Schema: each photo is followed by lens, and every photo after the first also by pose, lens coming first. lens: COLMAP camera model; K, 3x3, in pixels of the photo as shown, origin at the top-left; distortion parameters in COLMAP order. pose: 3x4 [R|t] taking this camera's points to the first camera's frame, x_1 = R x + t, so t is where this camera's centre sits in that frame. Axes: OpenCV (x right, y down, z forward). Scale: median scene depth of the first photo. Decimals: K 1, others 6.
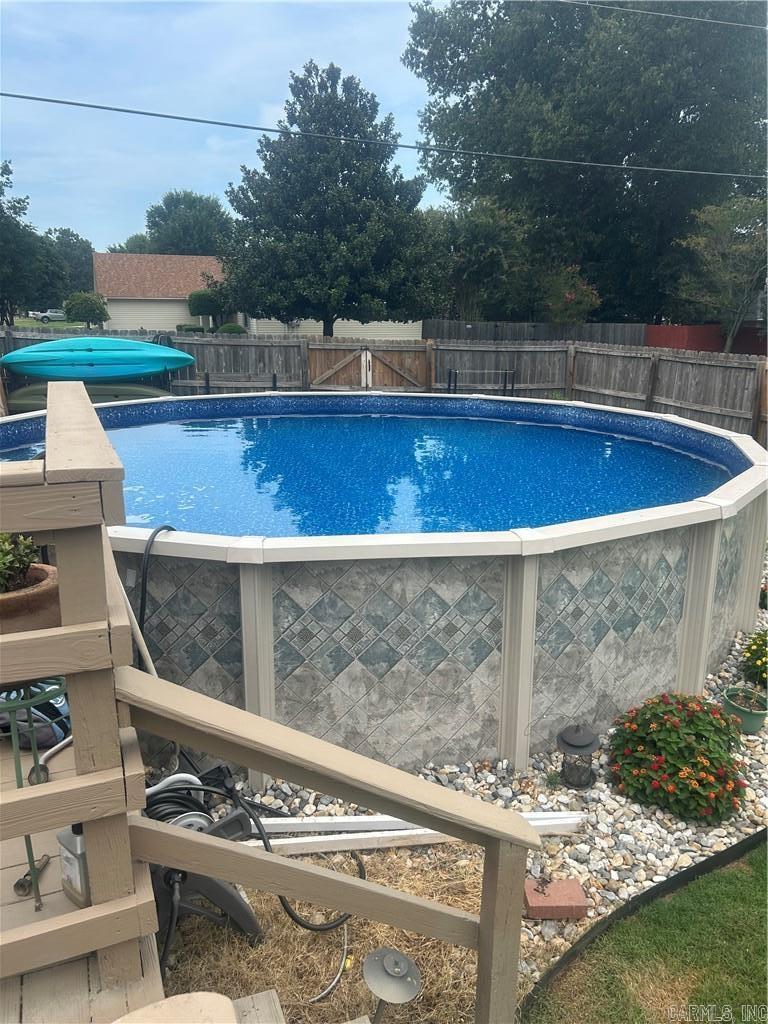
lens RADIAL K [[767.2, 0, 381.4], [0, 767.2, 518.7], [0, 0, 1]] dist [0.021949, -0.037686]
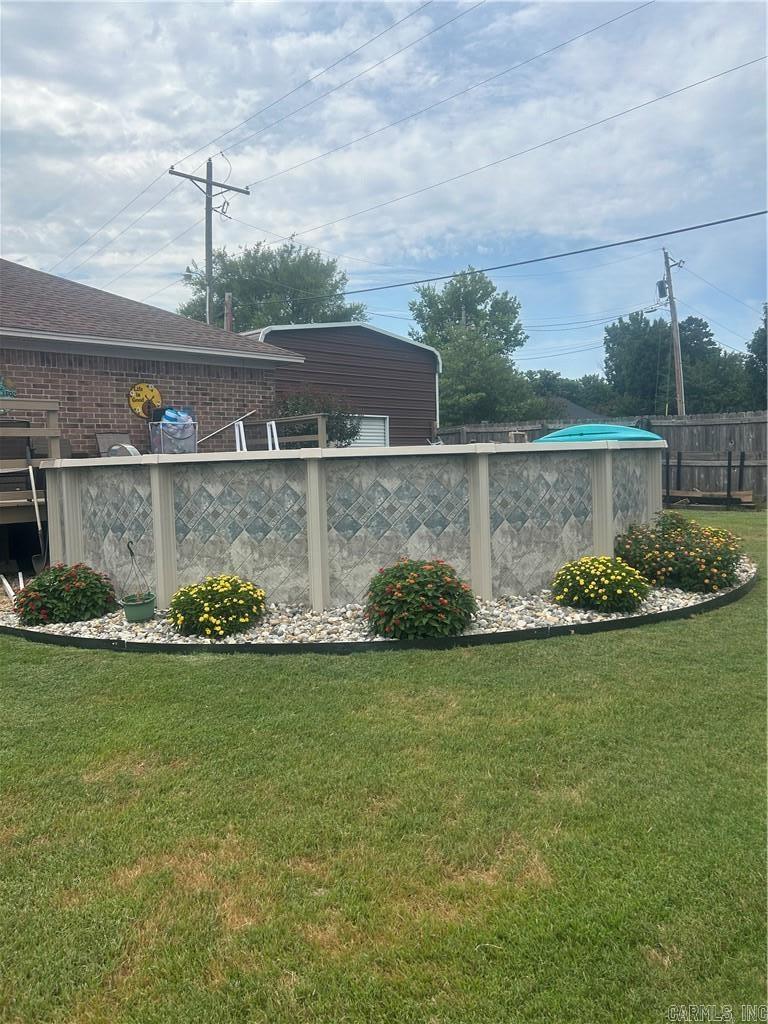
lens RADIAL K [[767.2, 0, 388.8], [0, 767.2, 504.9], [0, 0, 1]] dist [0.021949, -0.037686]
pose [[0.391676, 0.031260, -0.919572, 0.230280], [-0.201846, 0.977997, -0.052727, 0.005609], [0.897691, 0.206264, 0.389367, 0.102106]]
